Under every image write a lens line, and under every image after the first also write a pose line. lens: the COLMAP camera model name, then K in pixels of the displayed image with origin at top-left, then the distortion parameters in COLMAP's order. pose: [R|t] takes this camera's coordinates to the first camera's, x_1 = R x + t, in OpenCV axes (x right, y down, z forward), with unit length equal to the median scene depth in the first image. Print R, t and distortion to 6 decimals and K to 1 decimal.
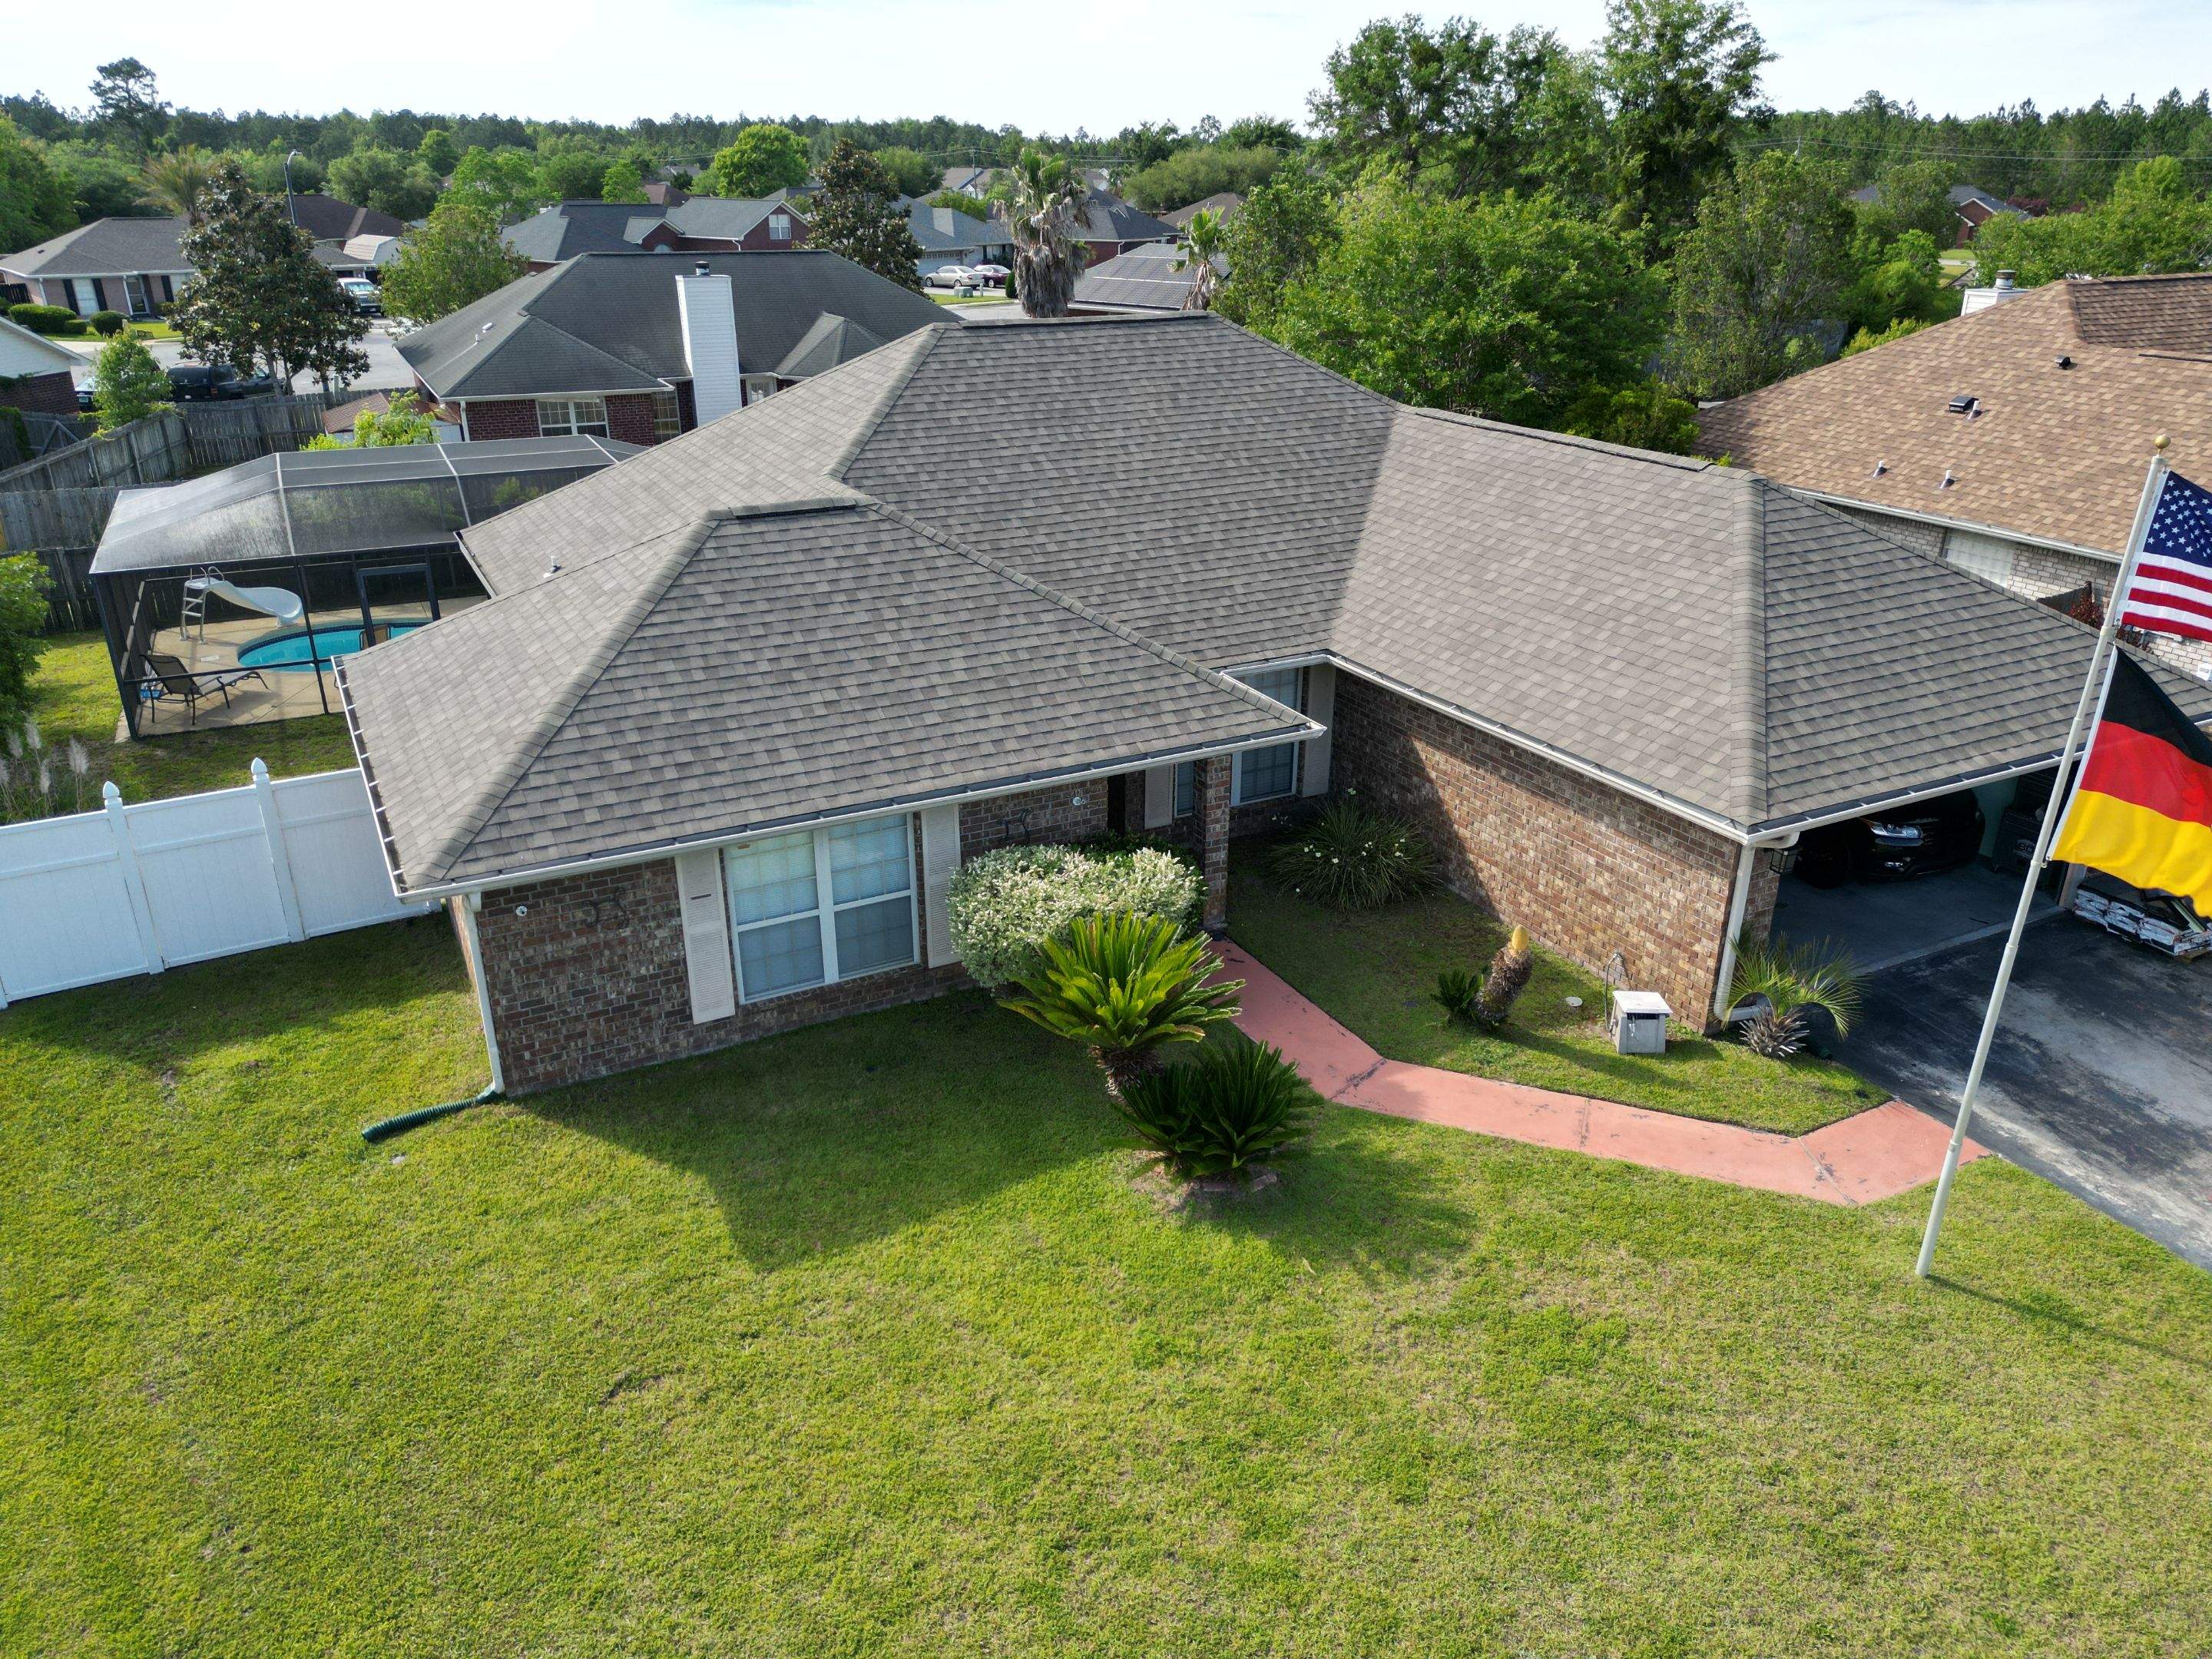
lens RADIAL K [[1554.7, 0, 1109.1], [0, 1554.7, 827.3], [0, 0, 1]] dist [0.066615, -0.054570]
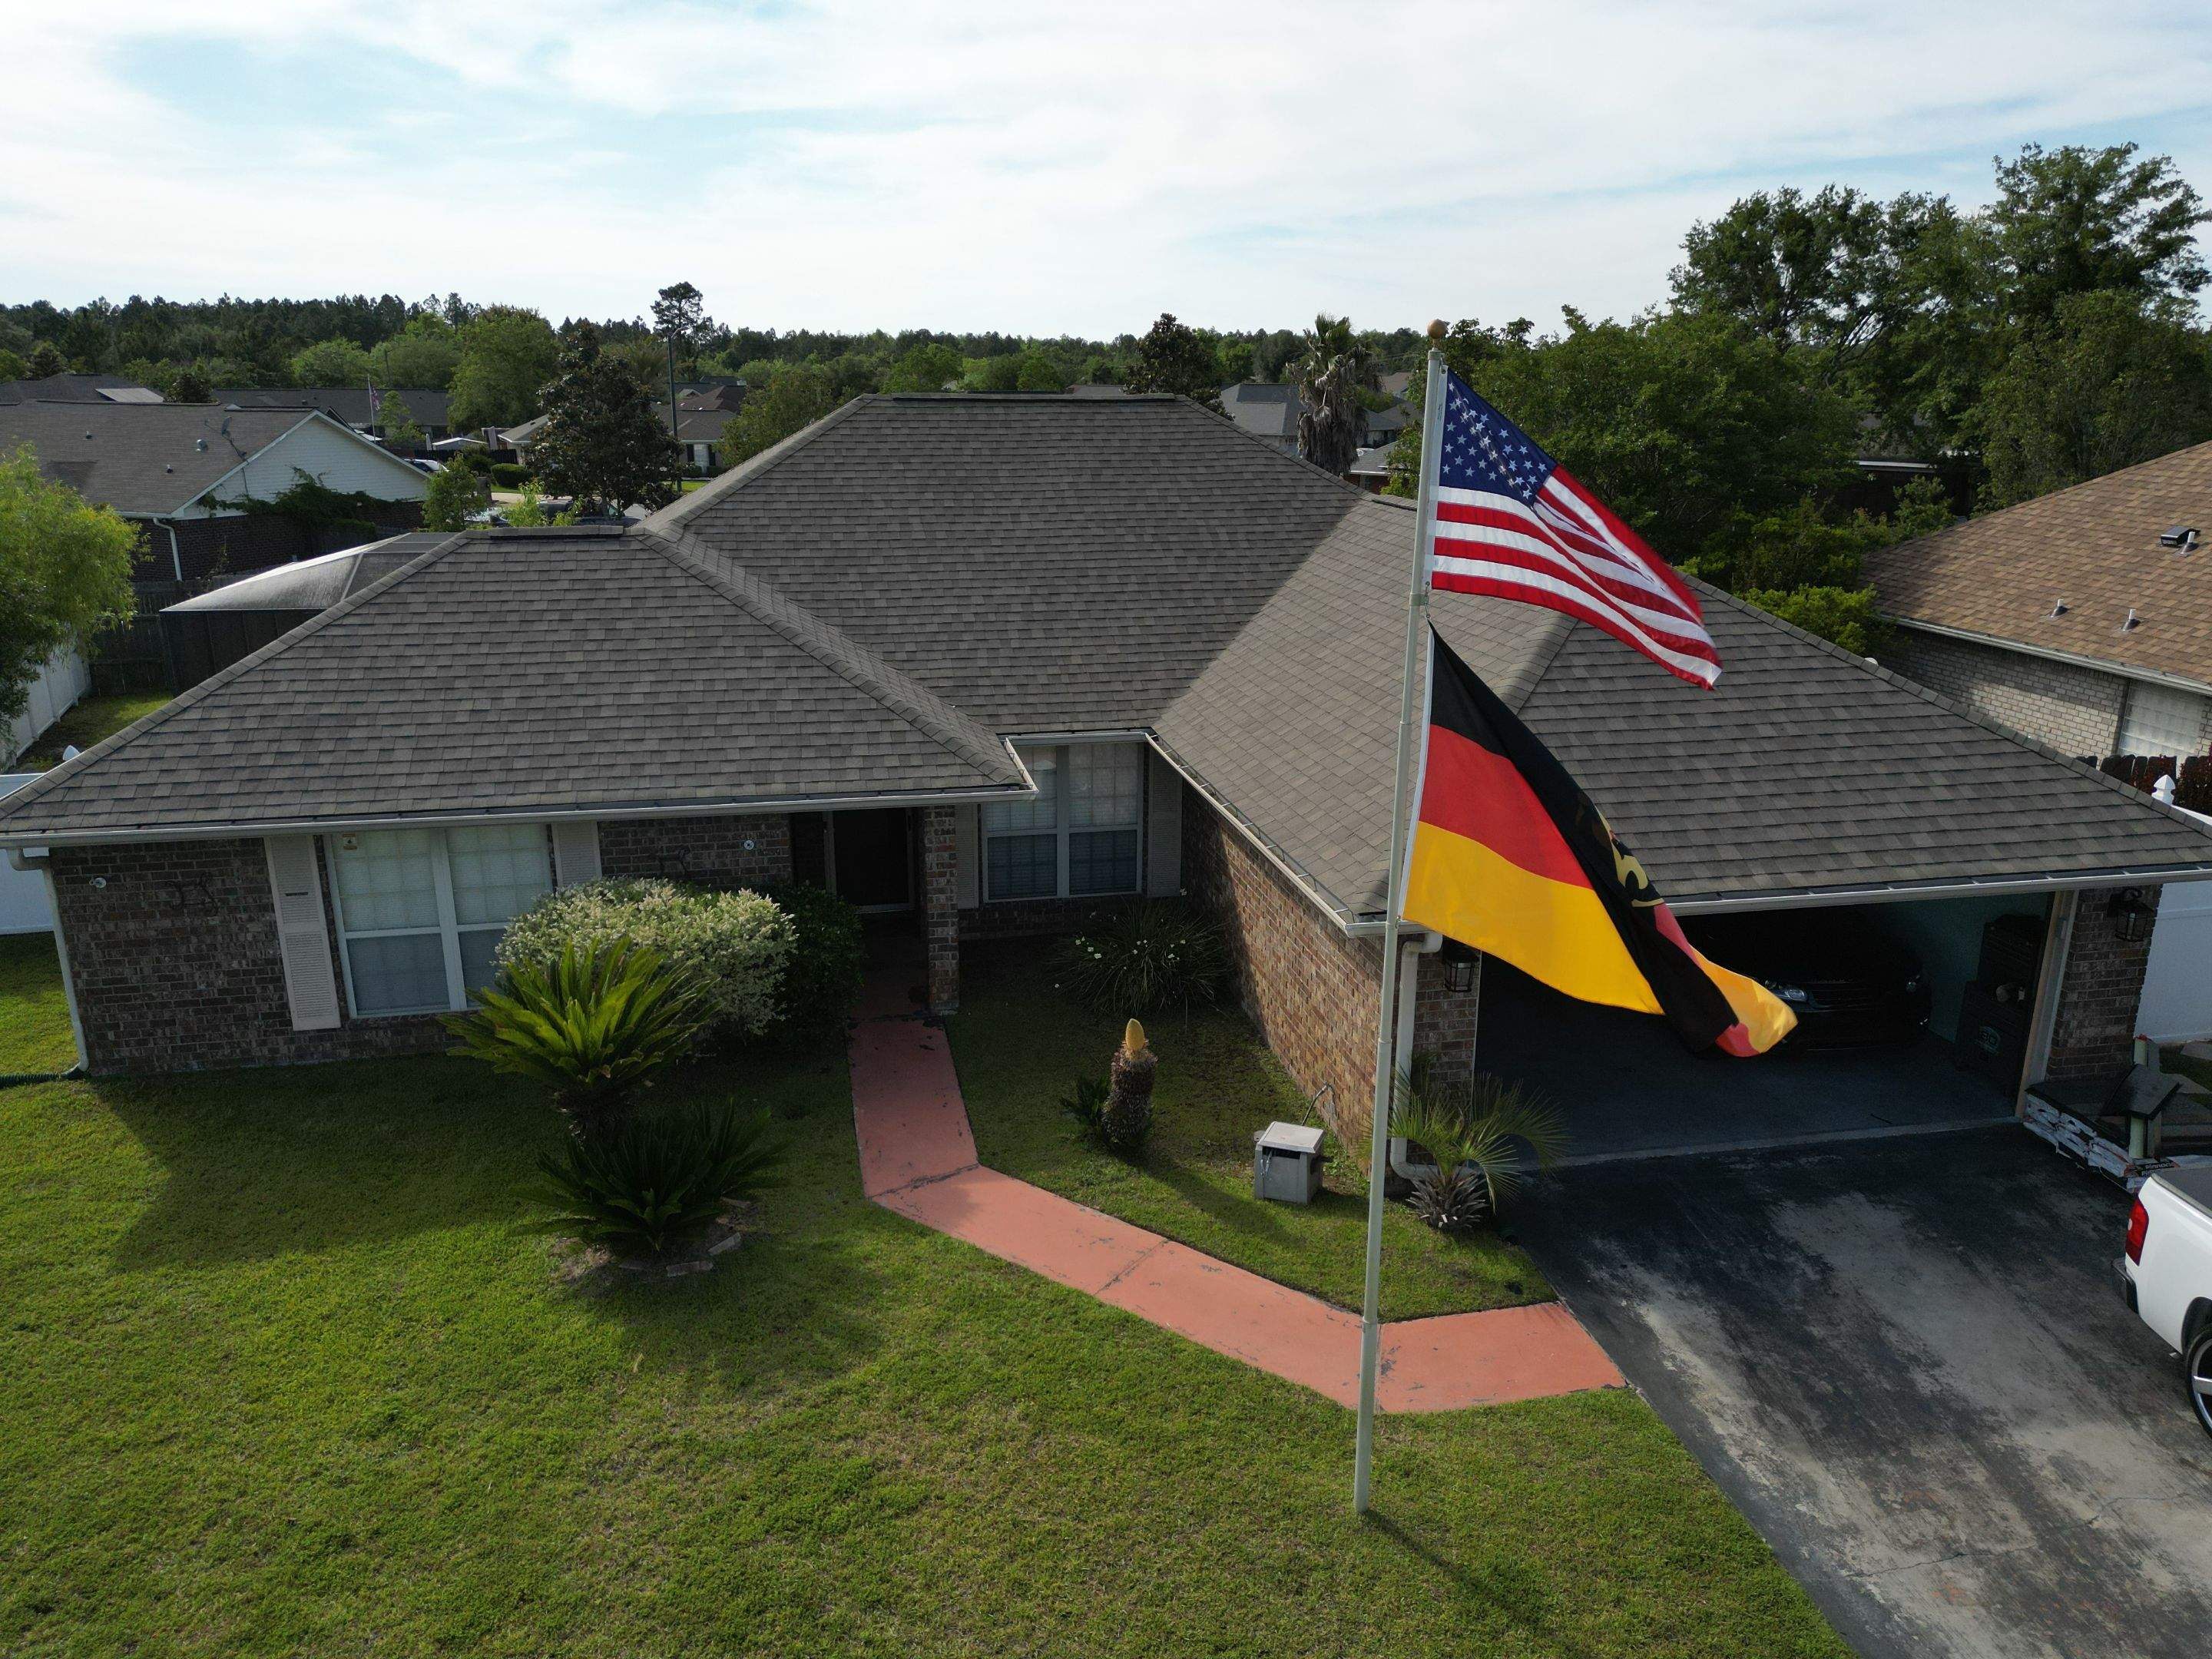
lens RADIAL K [[1554.7, 0, 1109.0], [0, 1554.7, 825.7], [0, 0, 1]] dist [0.066615, -0.054570]
pose [[0.959902, 0.078687, -0.269067, 0.442691], [-0.110416, 0.988336, -0.104880, 0.046271], [0.257676, 0.130384, 0.957394, 0.179093]]
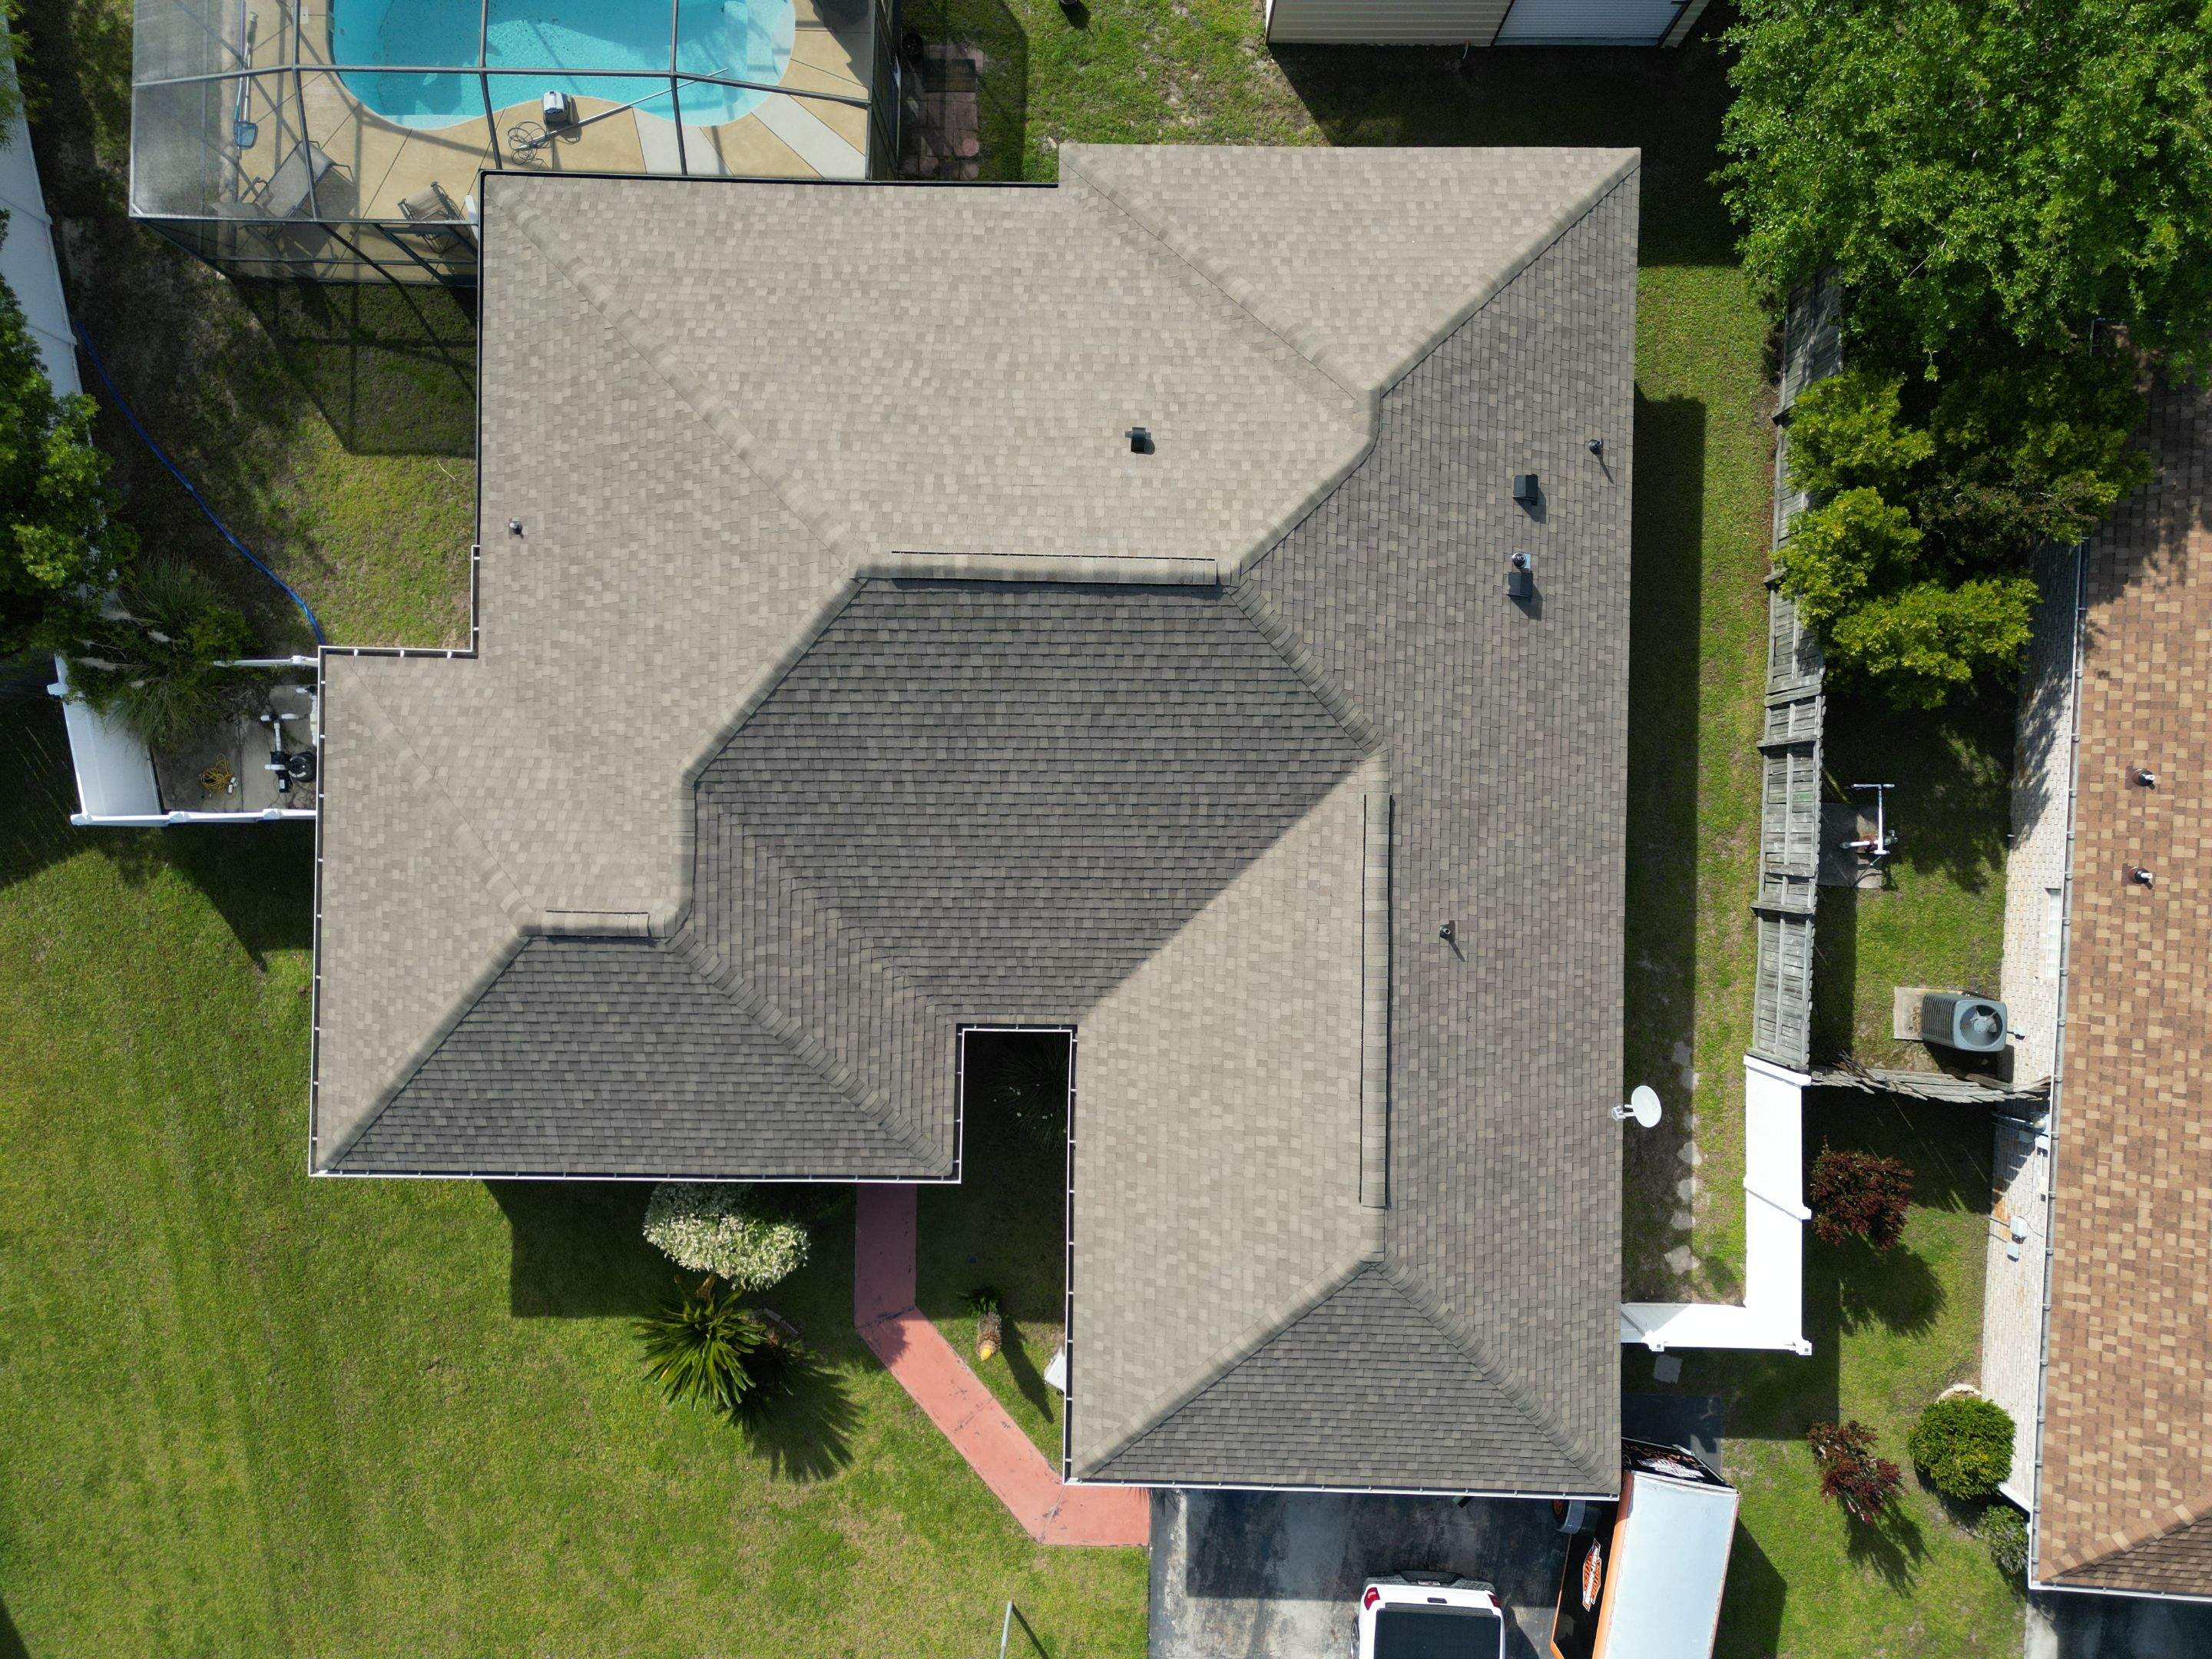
lens RADIAL K [[1554.7, 0, 1112.4], [0, 1554.7, 823.0], [0, 0, 1]] dist [0.066615, -0.054570]
pose [[0.874523, 0.484936, -0.006810, 0.120361], [-0.184302, 0.345290, 0.920221, -1.509163], [0.448600, -0.803500, 0.391339, 0.830445]]
